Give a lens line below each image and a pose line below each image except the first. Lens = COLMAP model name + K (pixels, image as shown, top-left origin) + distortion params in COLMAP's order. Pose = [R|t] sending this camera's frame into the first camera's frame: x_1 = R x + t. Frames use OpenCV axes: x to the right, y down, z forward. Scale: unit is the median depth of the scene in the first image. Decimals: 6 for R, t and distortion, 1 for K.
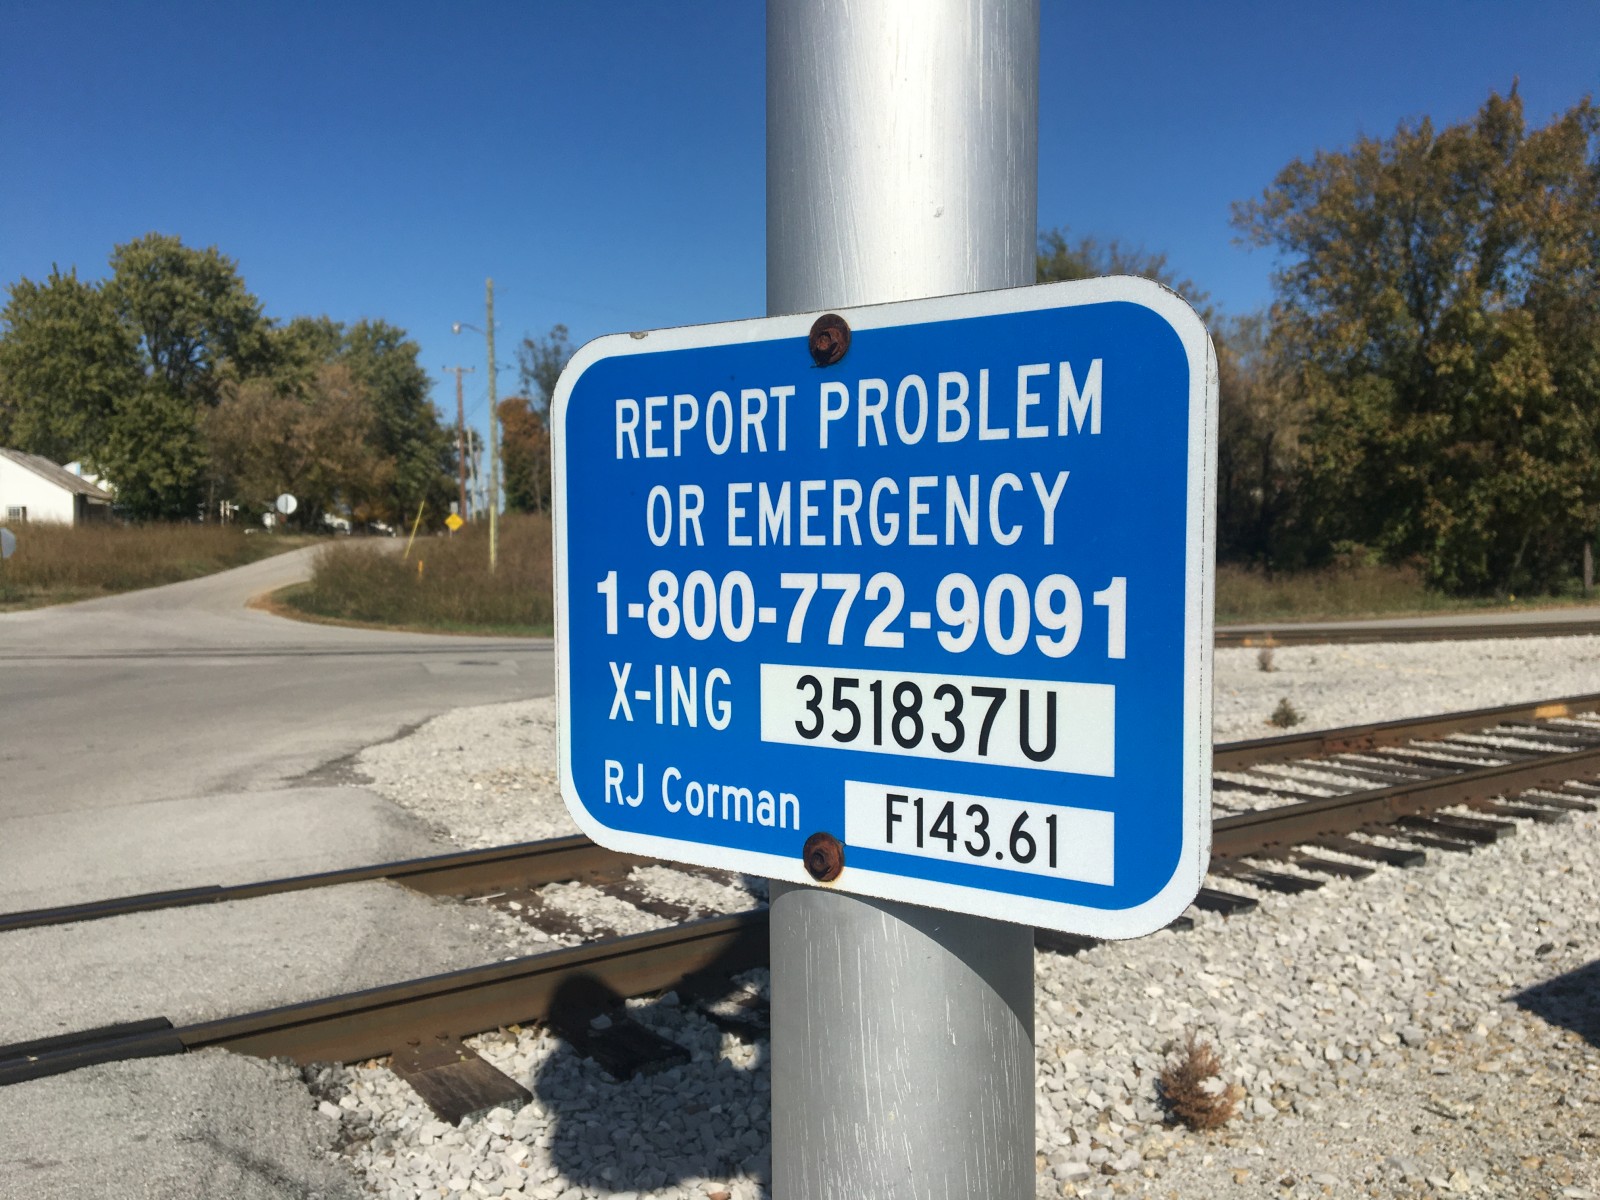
lens RADIAL K [[1366.8, 0, 722.4], [0, 1366.8, 658.0], [0, 0, 1]] dist [0.076731, -0.109419]
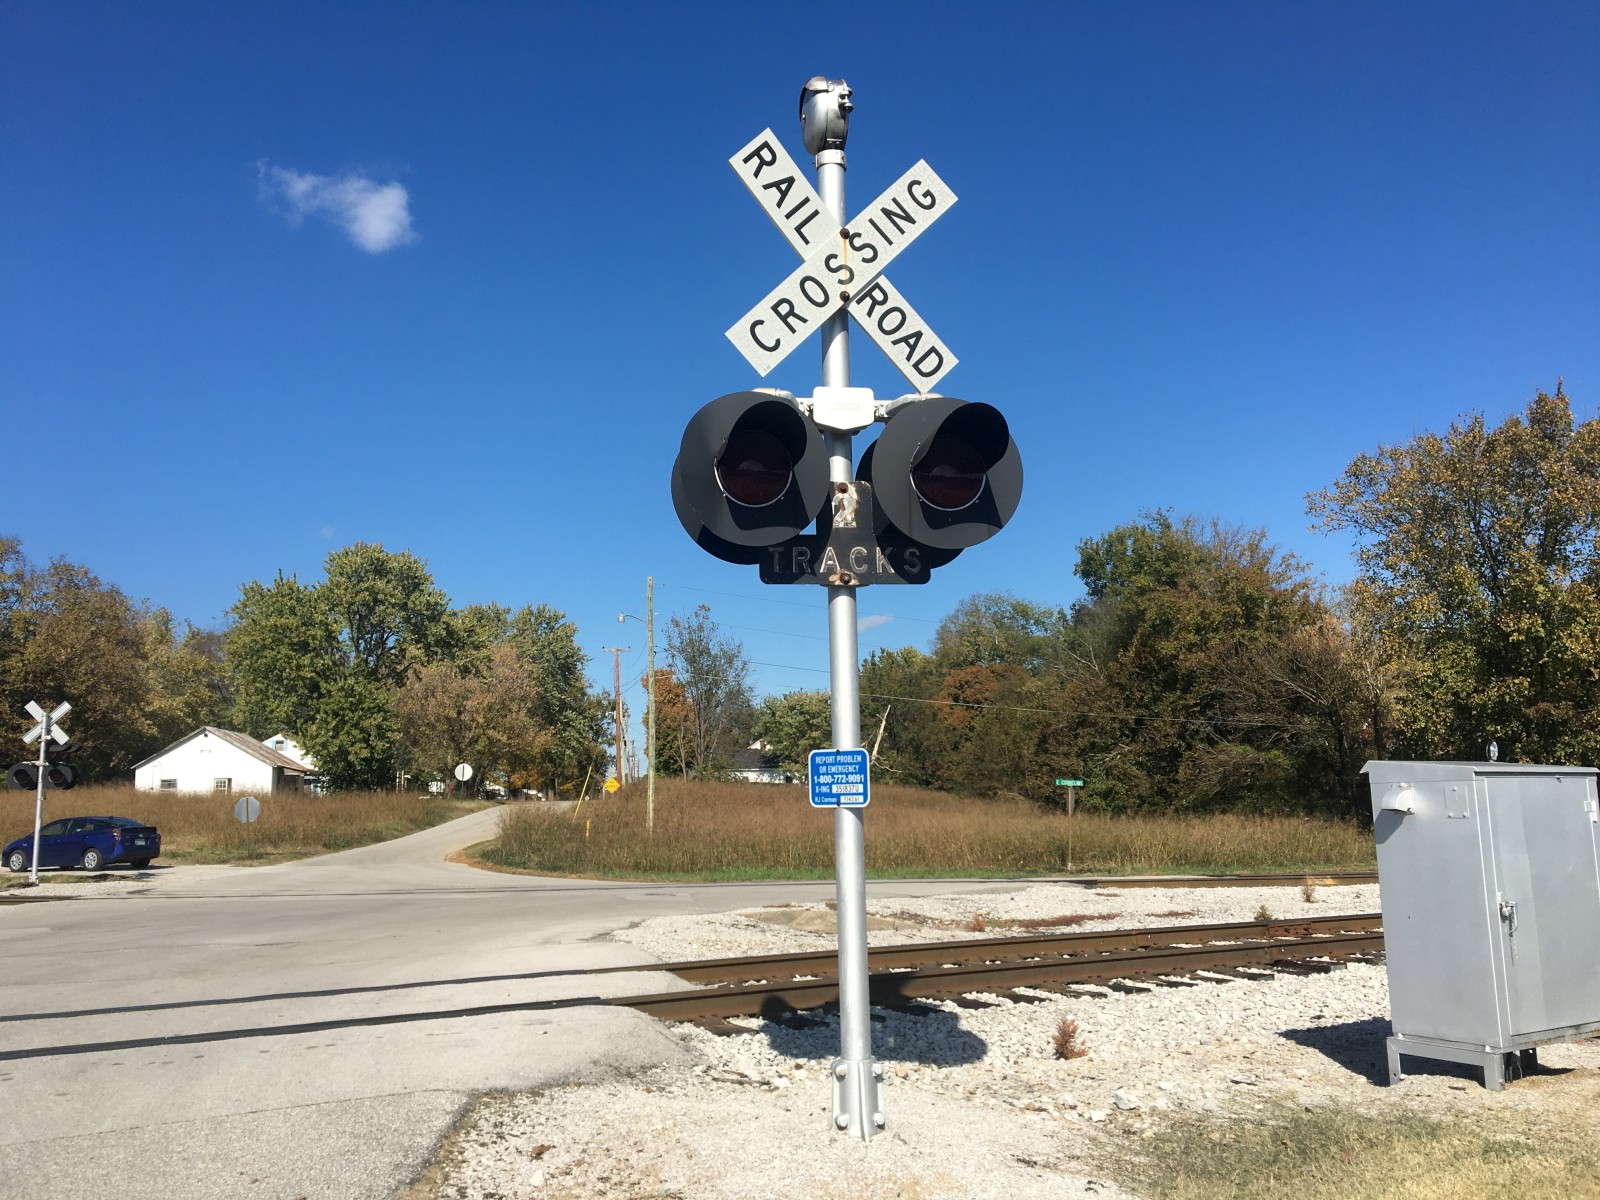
lens RADIAL K [[1366.8, 0, 793.6], [0, 1366.8, 613.9], [0, 0, 1]] dist [0.076731, -0.109419]
pose [[0.998887, -0.017806, -0.043676, 0.002343], [0.007720, 0.975236, -0.221033, 0.011254], [0.046530, 0.220450, 0.974288, -0.101810]]
